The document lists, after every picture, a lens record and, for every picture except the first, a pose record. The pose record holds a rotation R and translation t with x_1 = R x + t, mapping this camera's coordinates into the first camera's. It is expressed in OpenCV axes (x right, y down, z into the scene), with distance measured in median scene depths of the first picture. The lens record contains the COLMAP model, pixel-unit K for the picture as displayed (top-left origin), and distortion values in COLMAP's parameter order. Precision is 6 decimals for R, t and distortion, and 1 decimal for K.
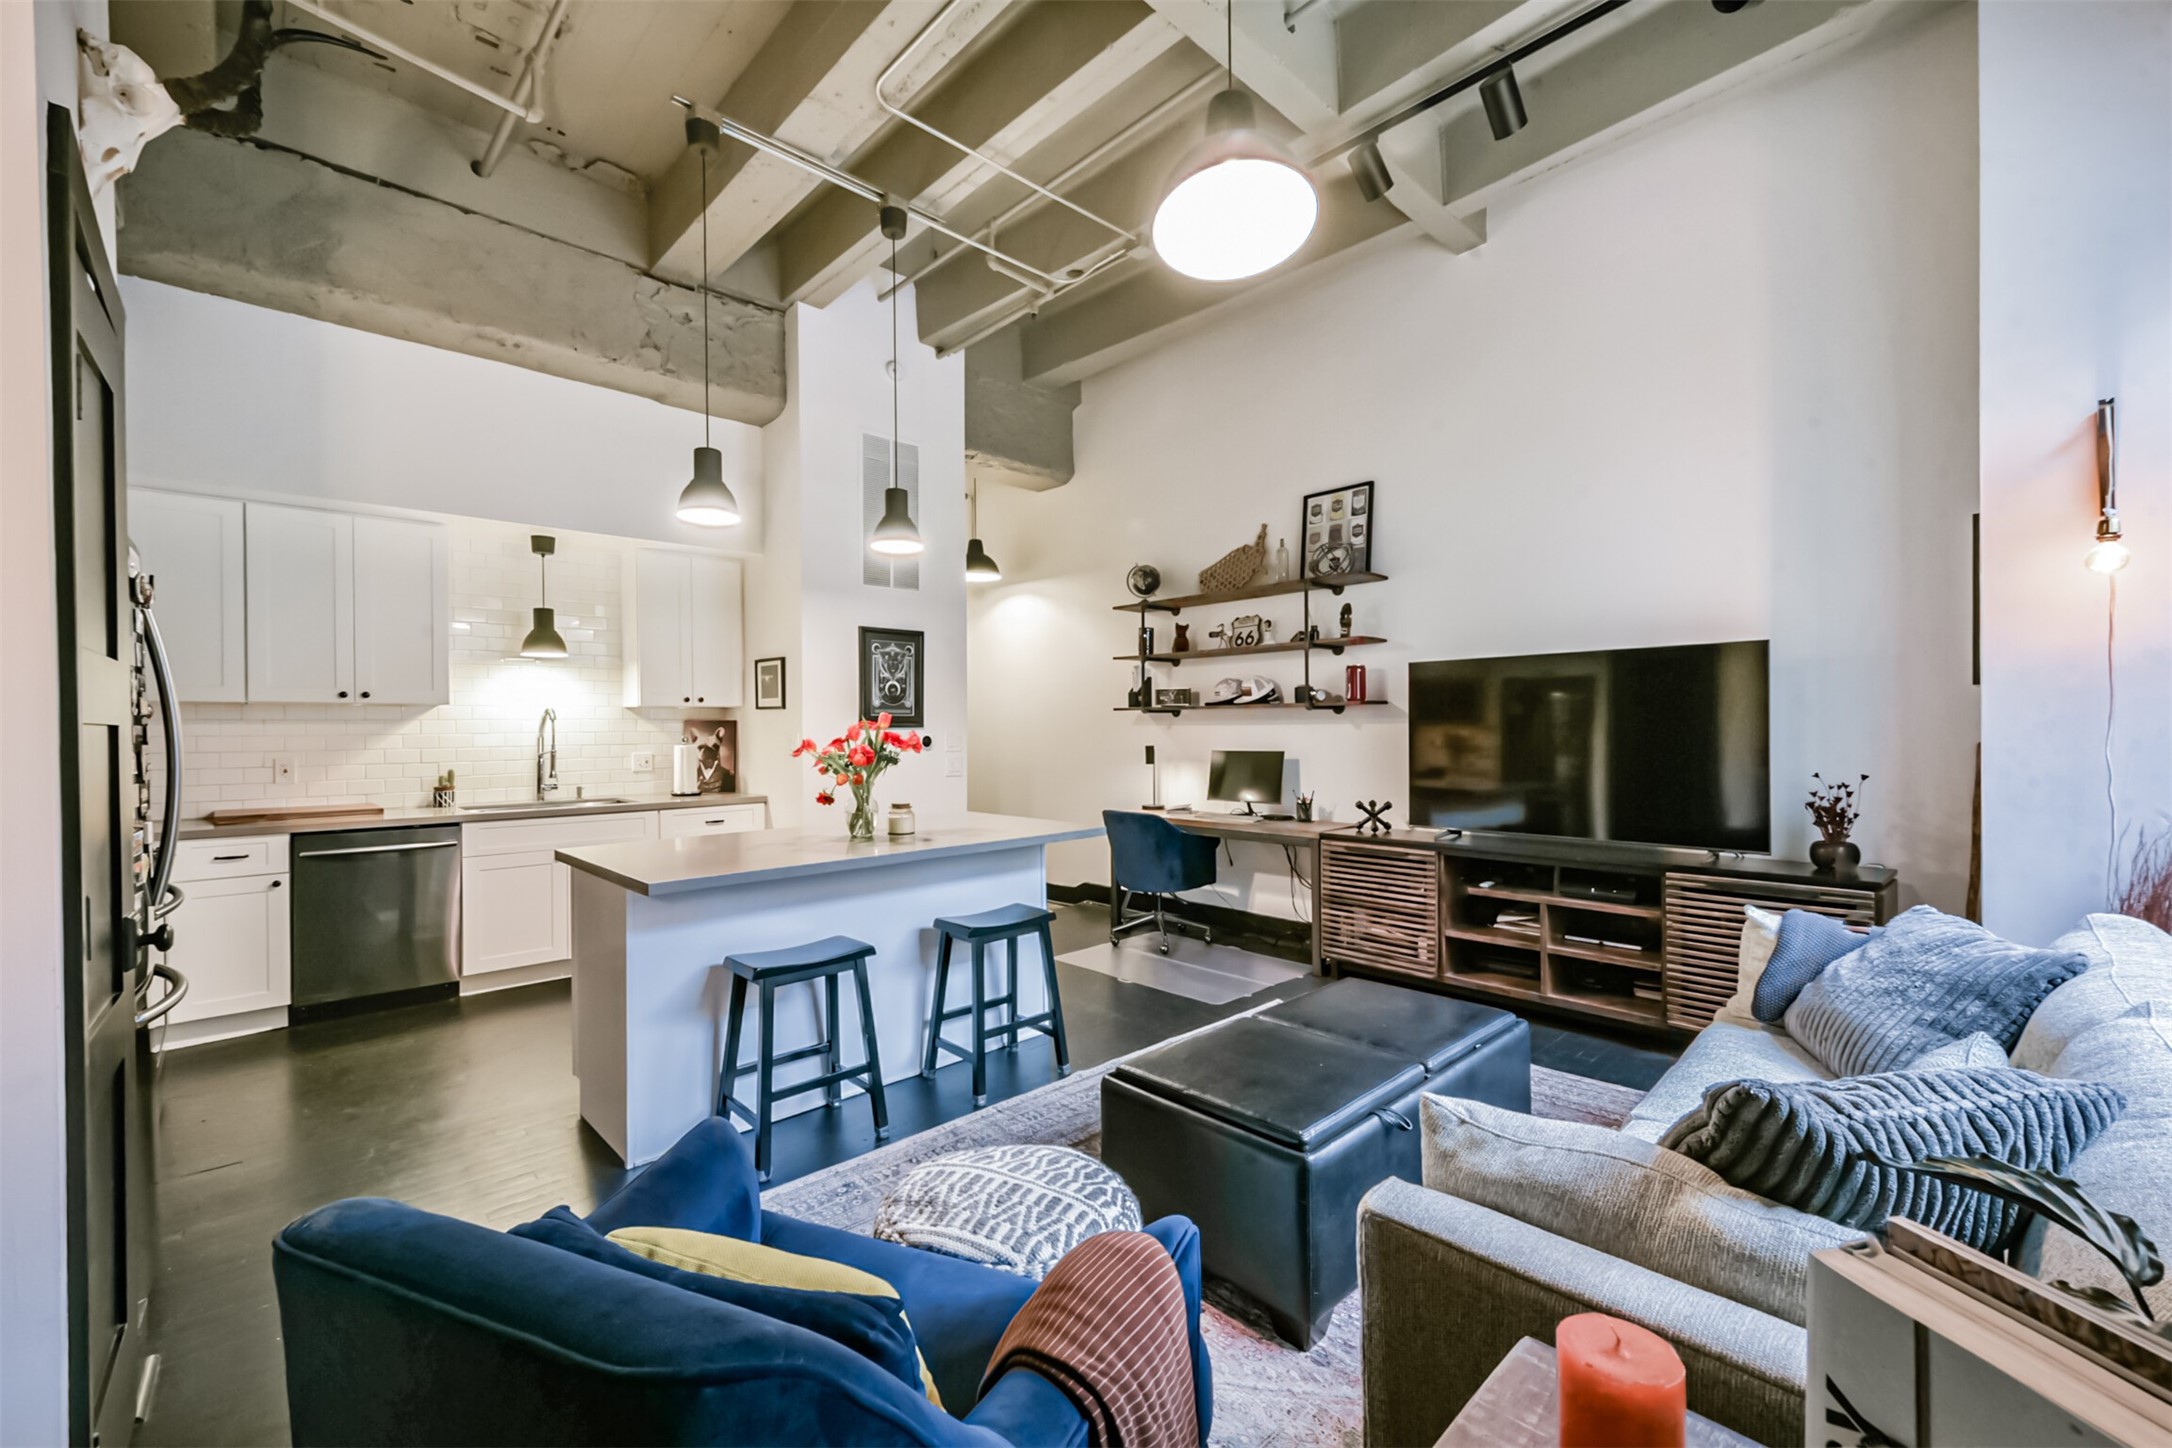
lens RADIAL K [[903.4, 0, 1086.0], [0, 903.4, 724.0], [0, 0, 1]] dist [0.000645, 0.000042]
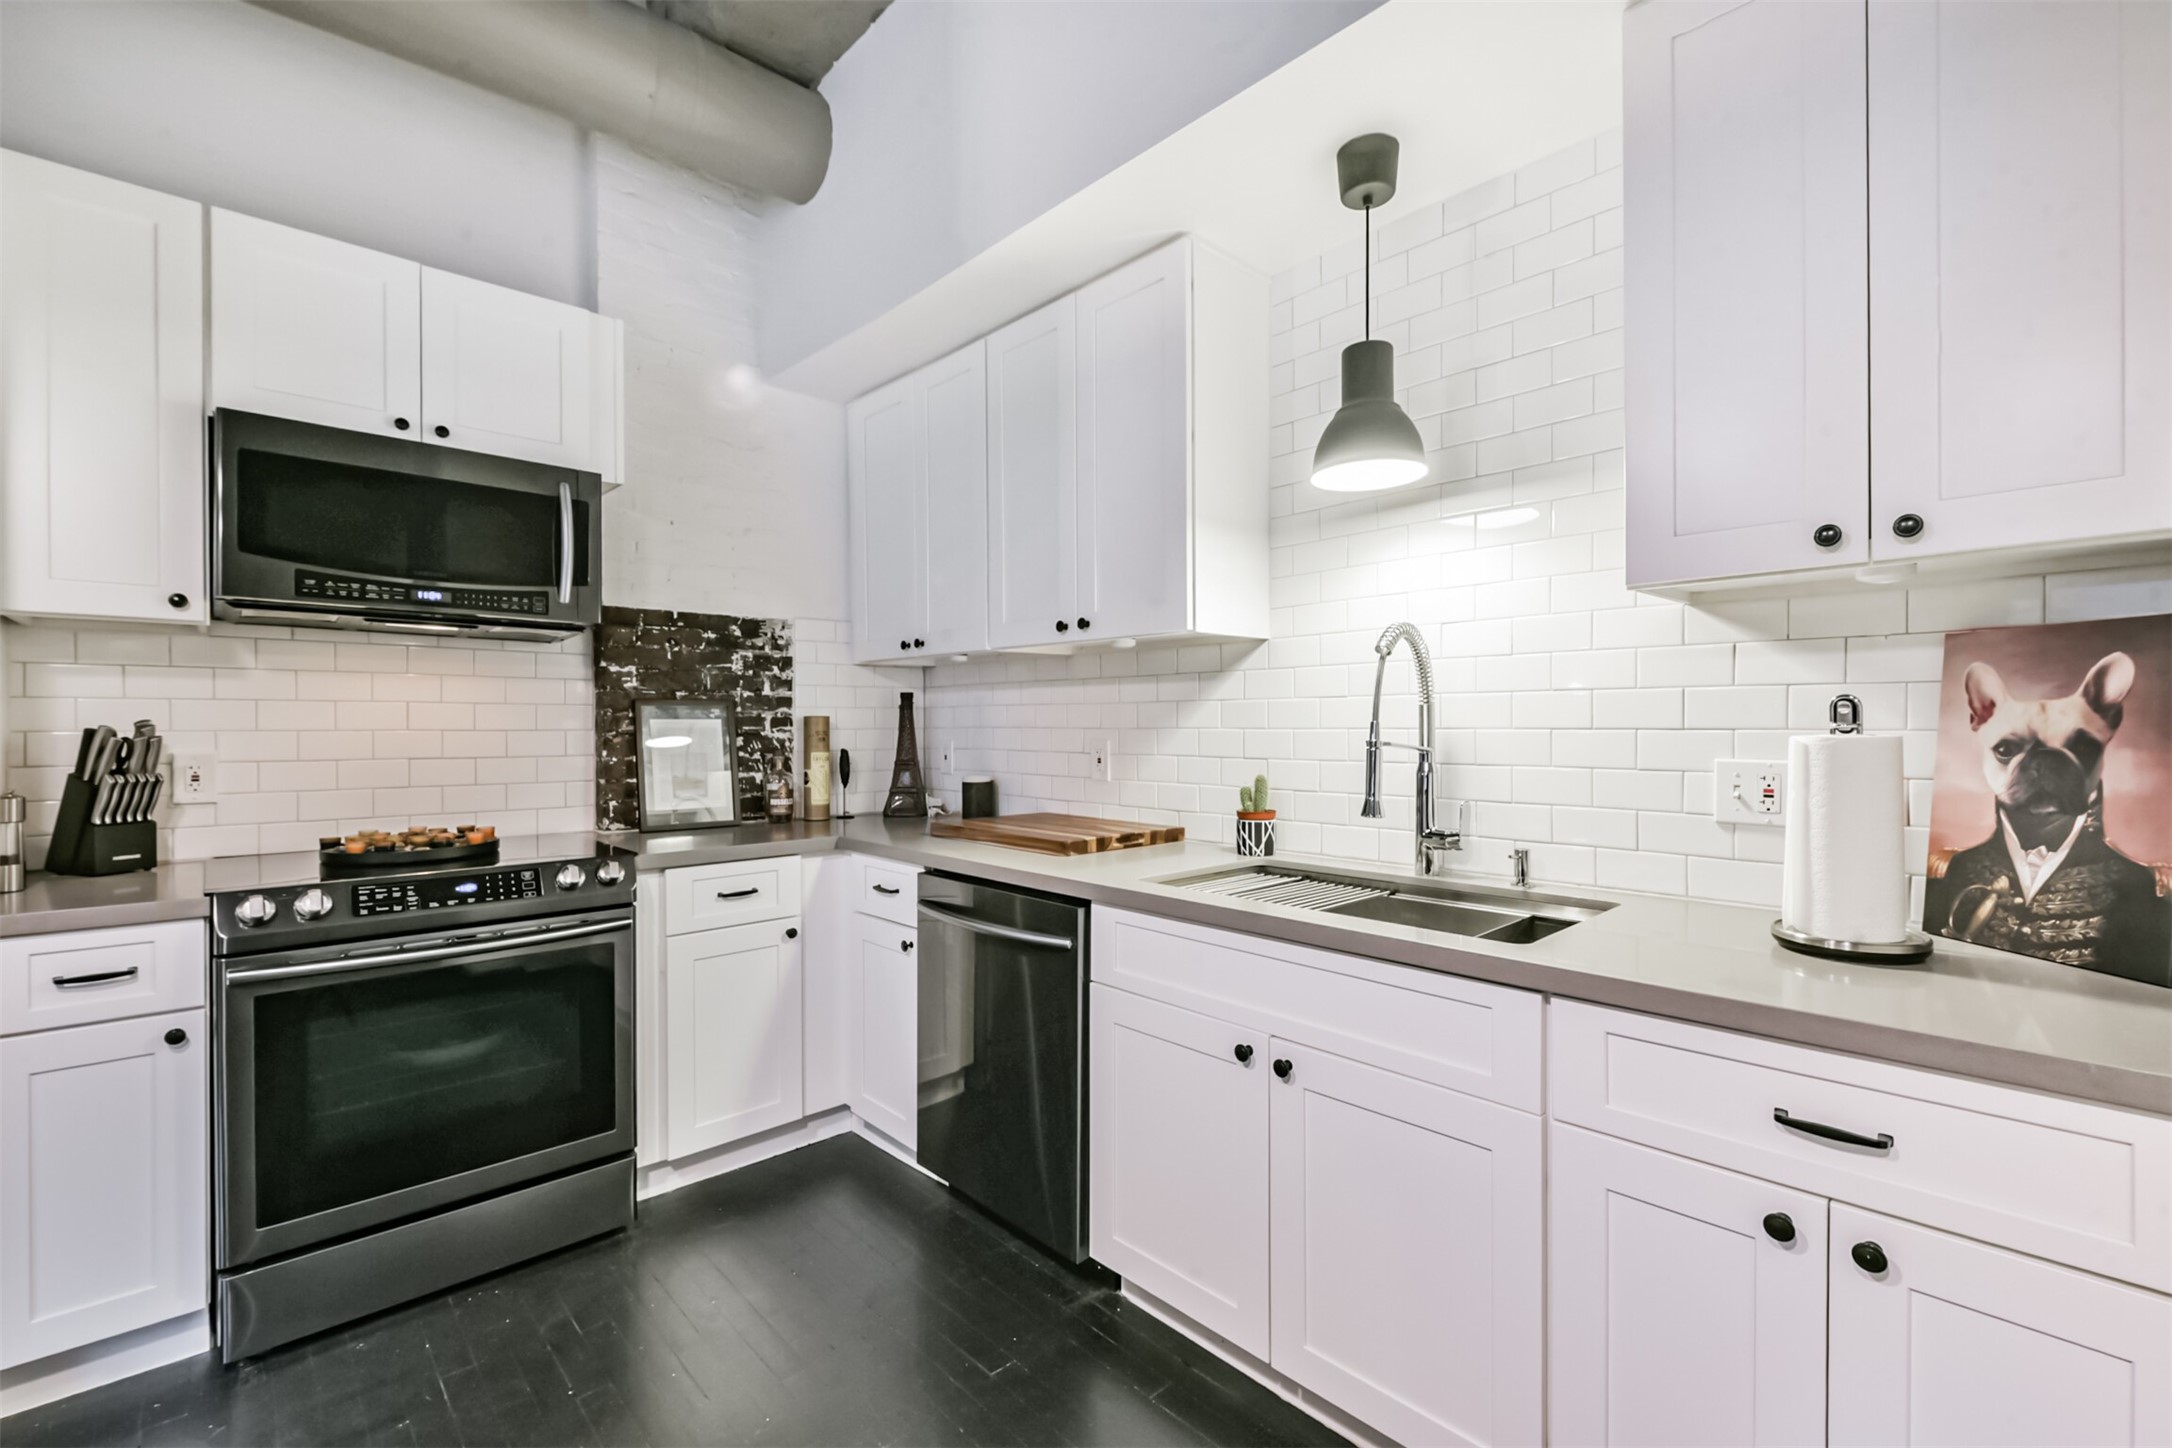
lens RADIAL K [[899.3, 0, 1086.0], [0, 899.3, 724.0], [0, 0, 1]] dist [0.000534, -0.000011]
pose [[0.100113, 0.016840, -0.994834, -0.253086], [0.014129, 0.999732, 0.018345, 0.014213], [0.994876, -0.015893, 0.099848, 0.840648]]
